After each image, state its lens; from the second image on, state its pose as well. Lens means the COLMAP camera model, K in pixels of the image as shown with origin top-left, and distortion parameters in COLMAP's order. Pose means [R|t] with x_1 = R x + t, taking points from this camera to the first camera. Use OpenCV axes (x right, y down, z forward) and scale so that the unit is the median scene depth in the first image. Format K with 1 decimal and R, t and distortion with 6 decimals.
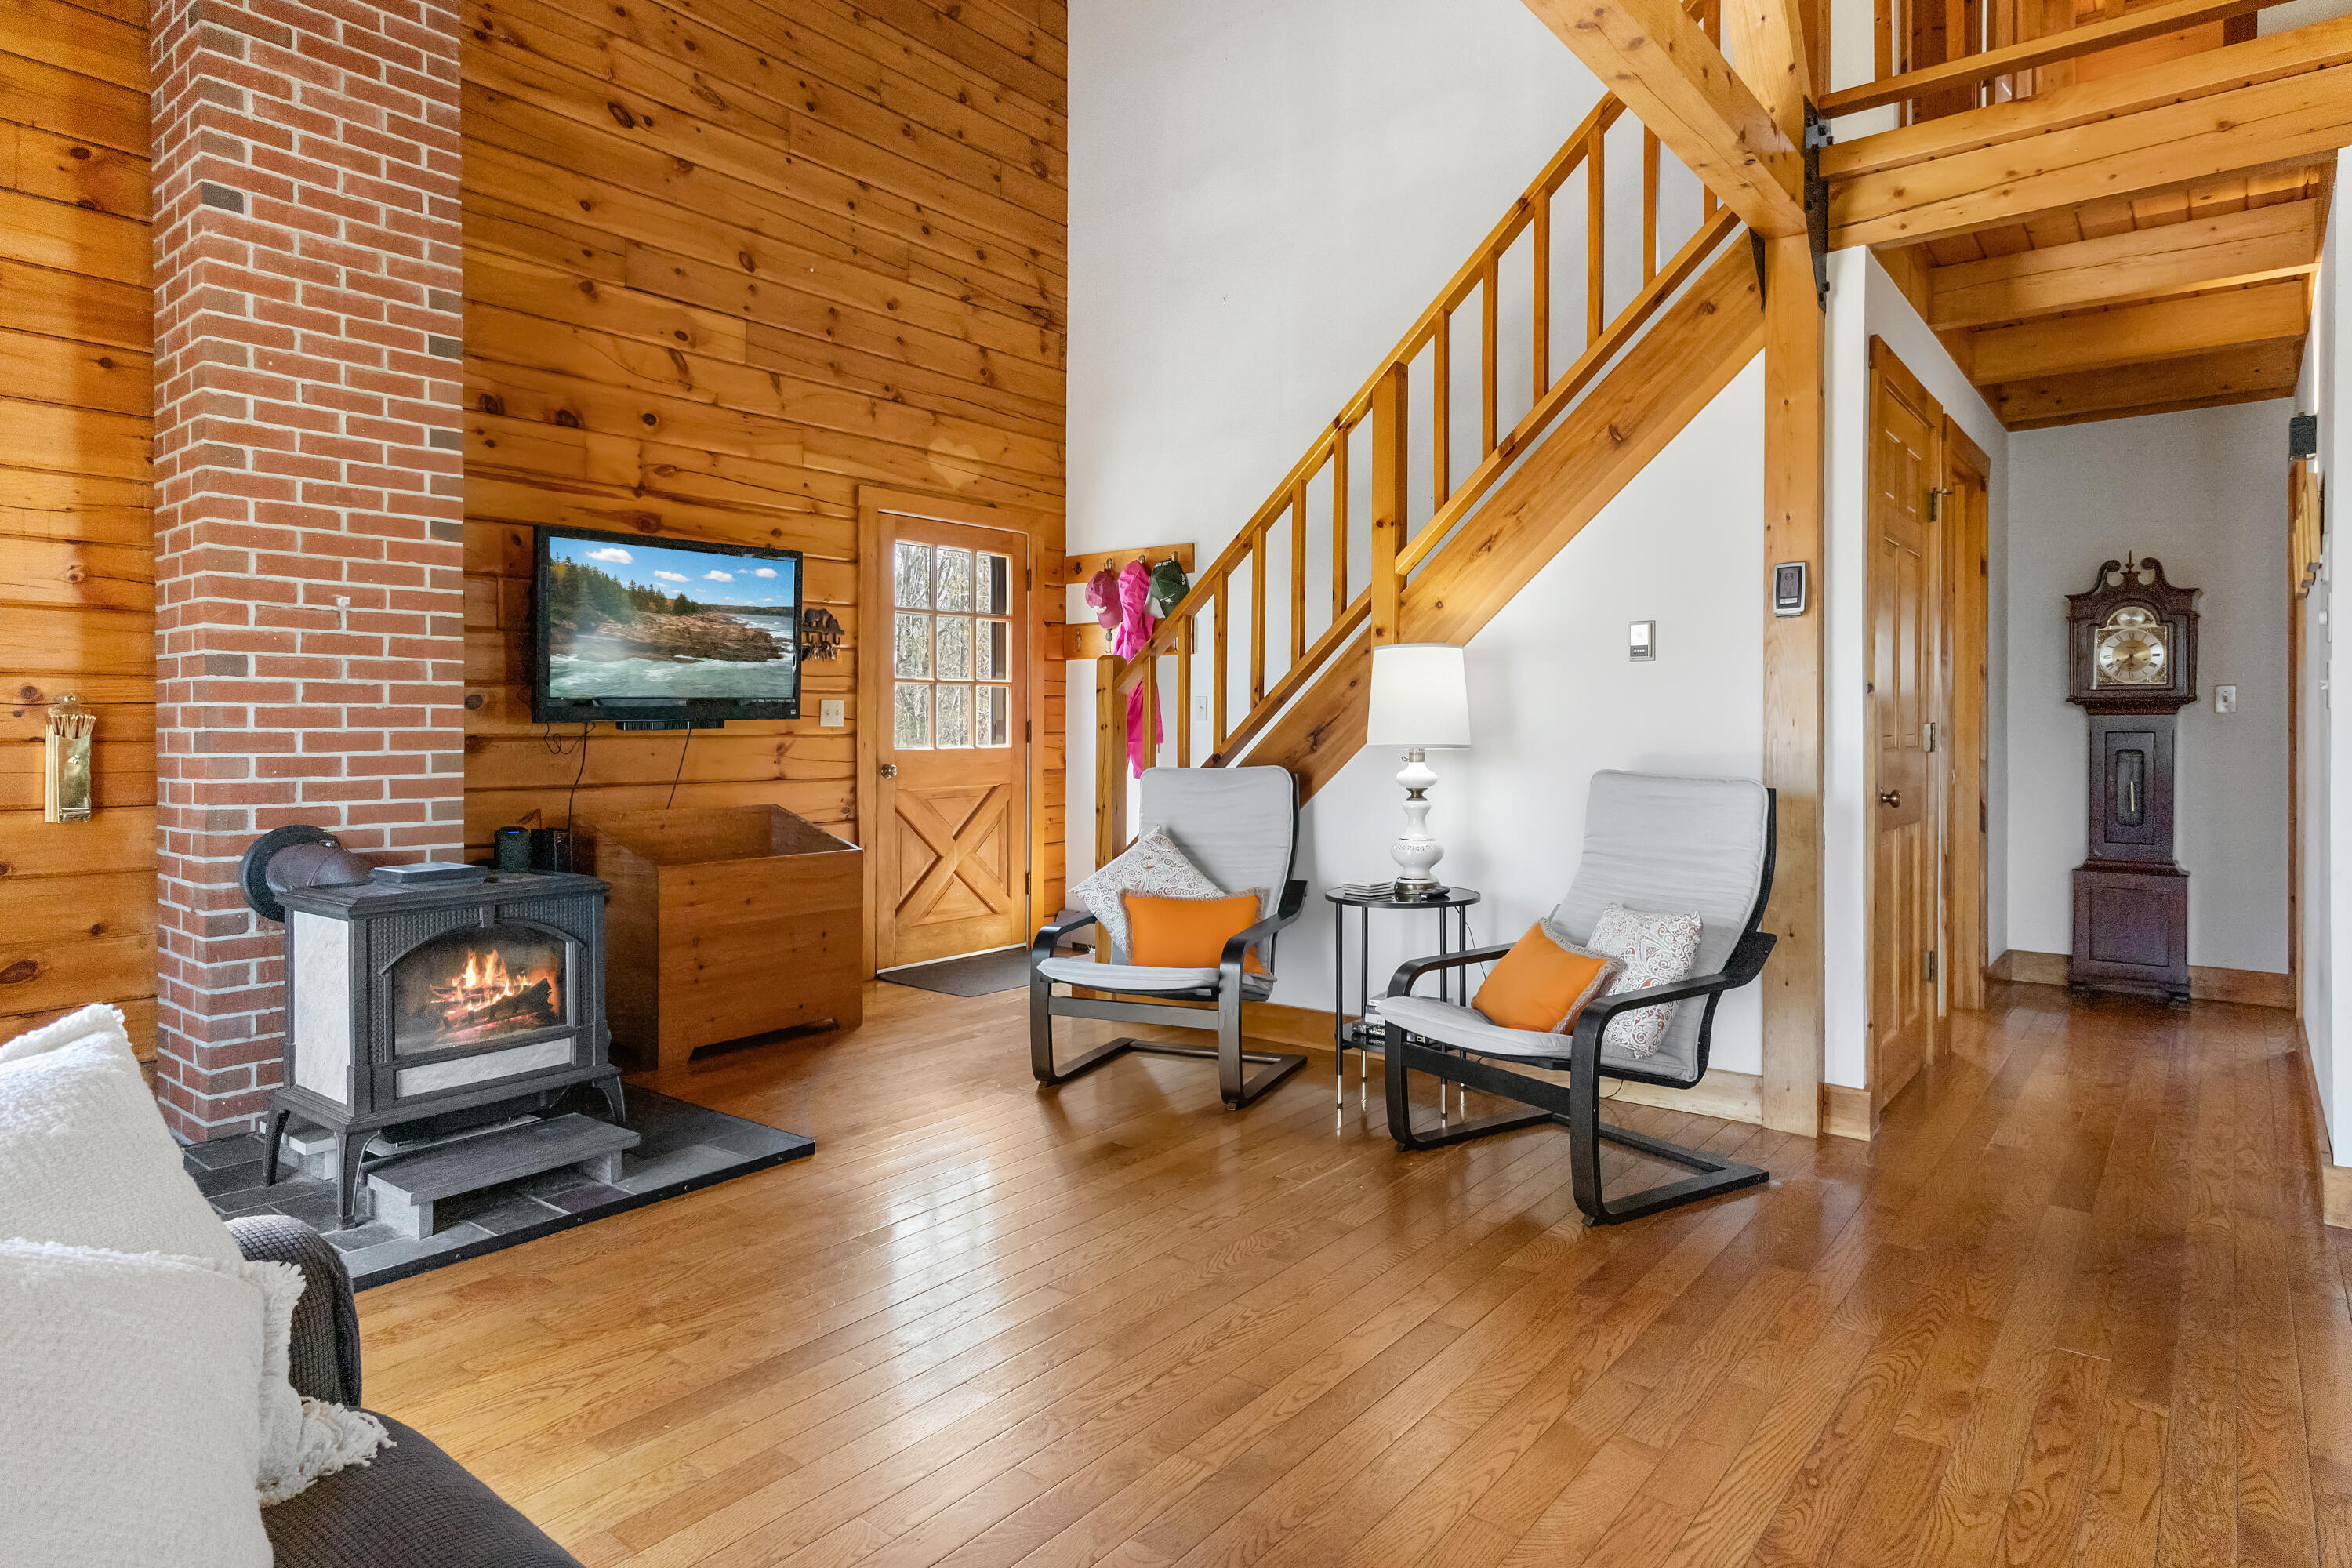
lens RADIAL K [[1332.9, 0, 1236.5], [0, 1332.9, 753.7], [0, 0, 1]] dist [0.003426, -0.000047]
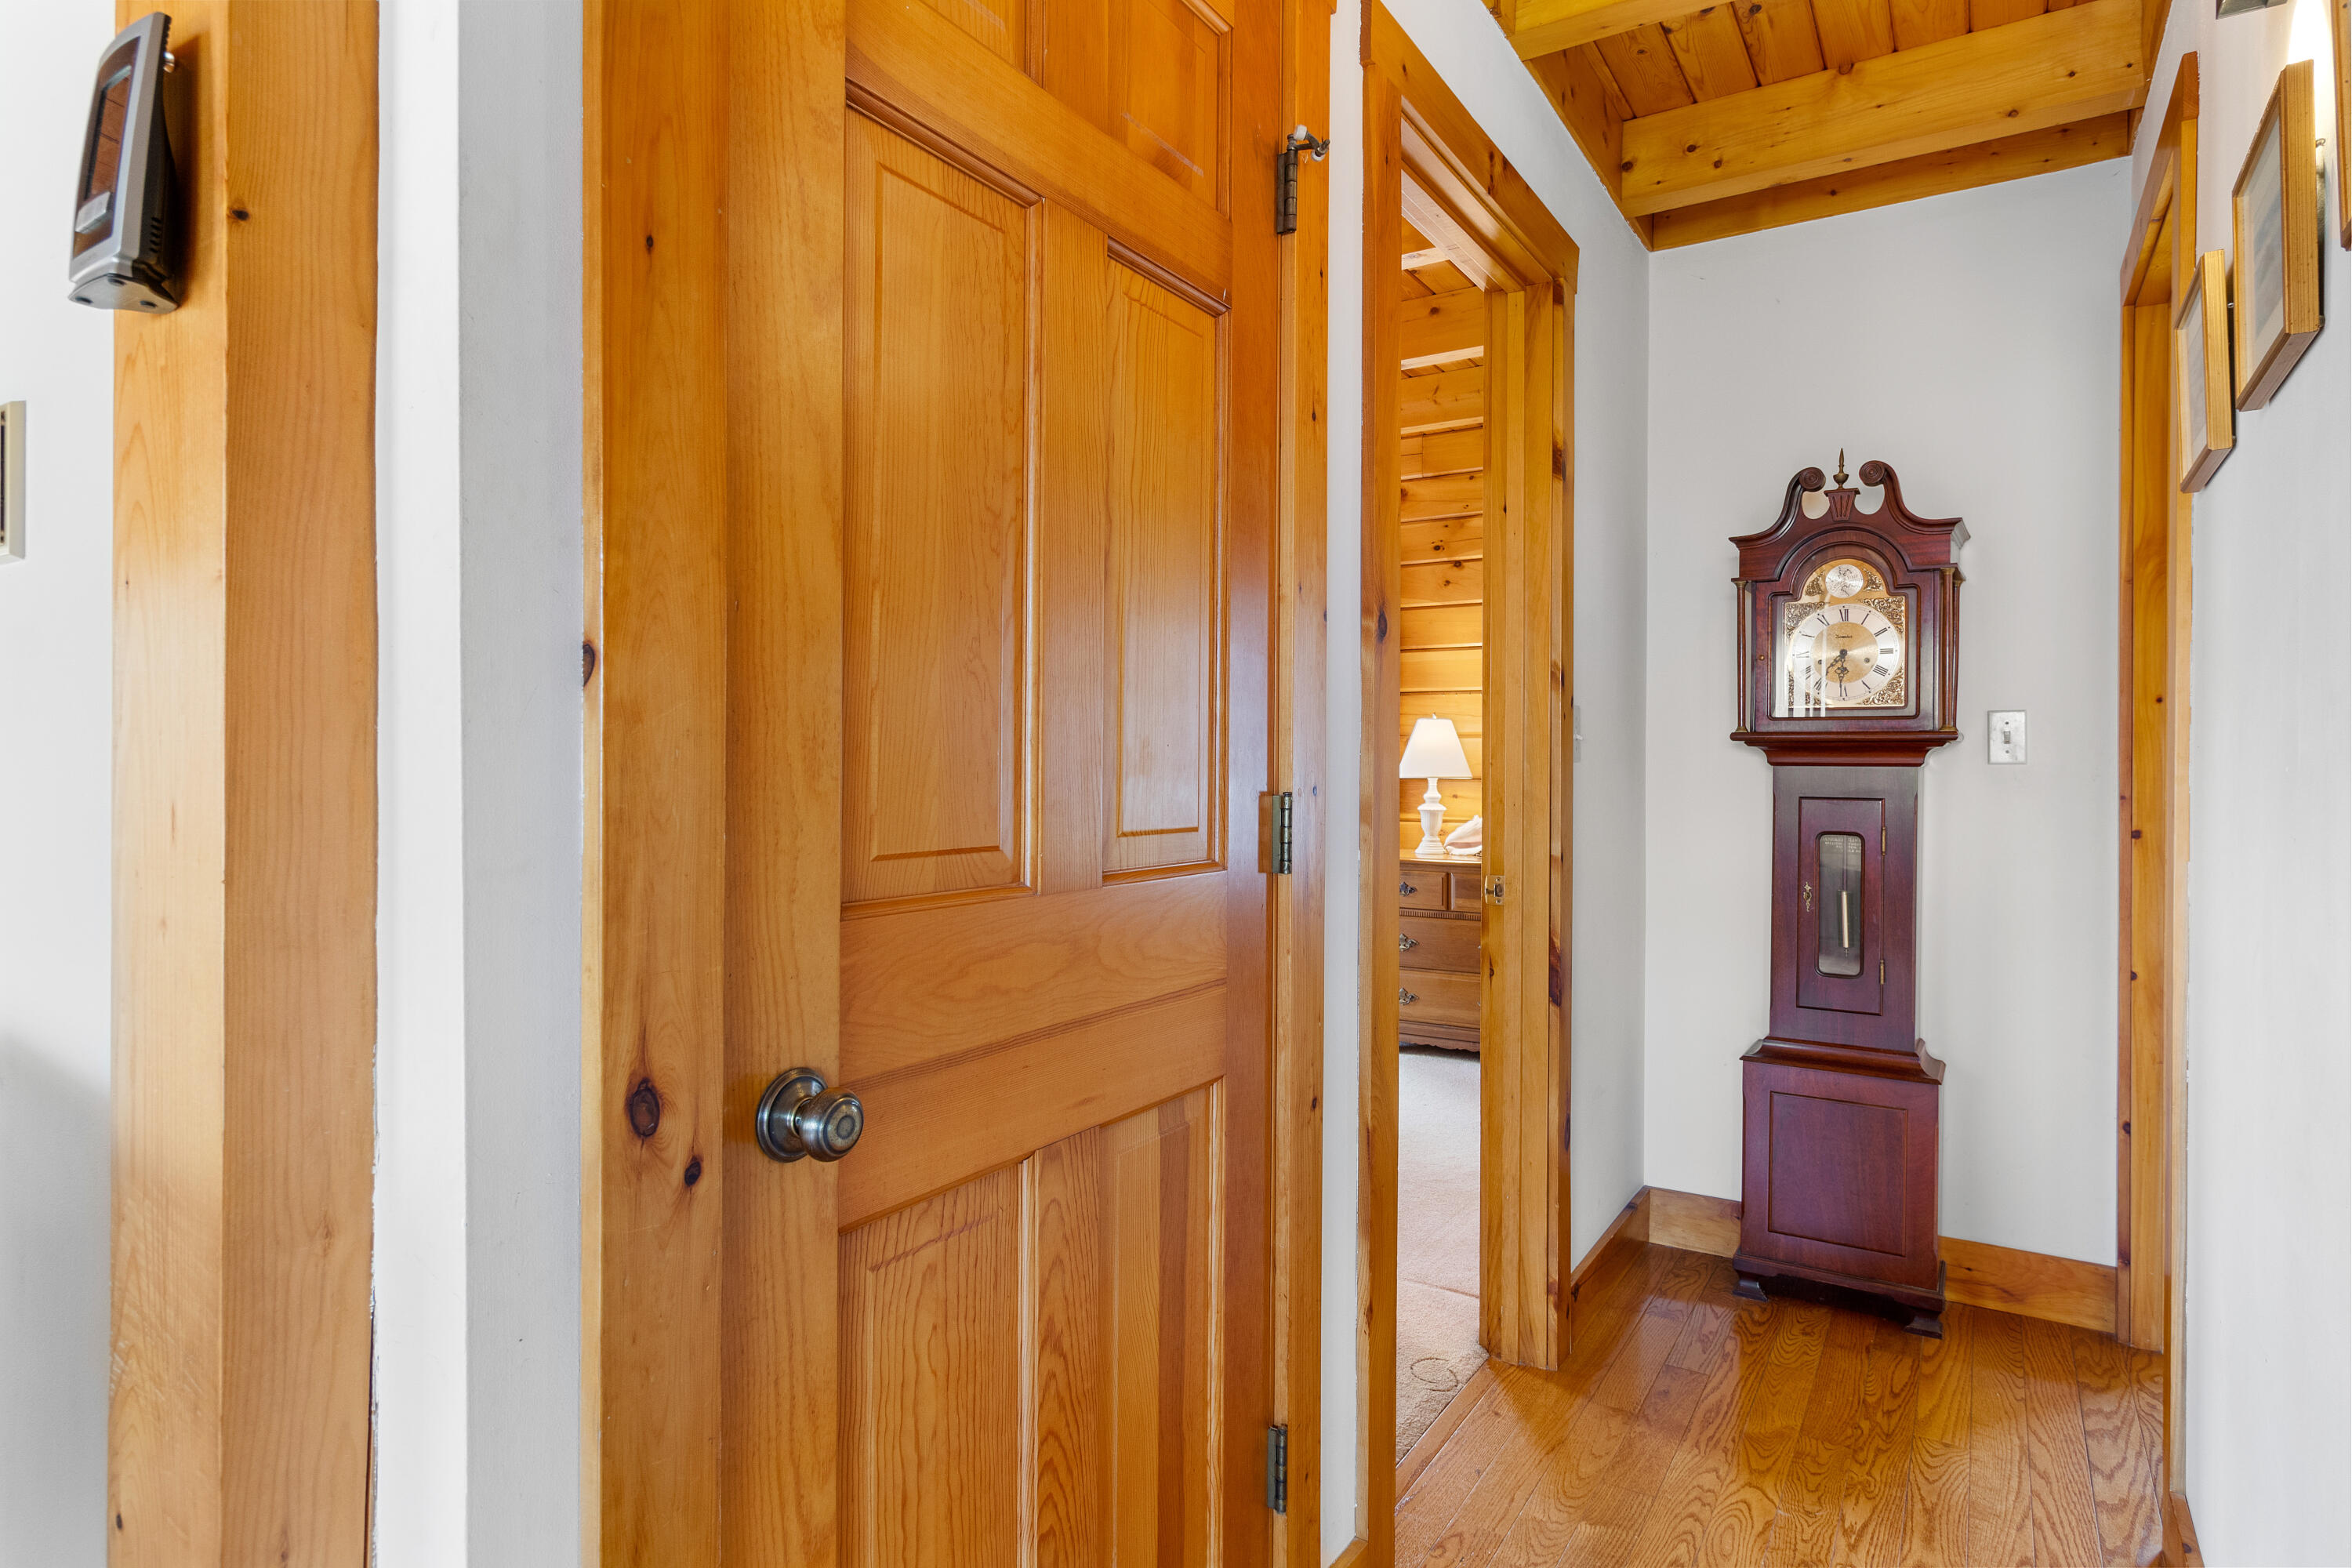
lens RADIAL K [[1332.9, 0, 1258.9], [0, 1332.9, 799.7], [0, 0, 1]] dist [0.003426, -0.000047]
pose [[0.989861, 0.000649, 0.142035, 0.370465], [-0.001744, 0.999970, 0.007587, -0.019439], [-0.142026, -0.007758, 0.989833, 0.516163]]
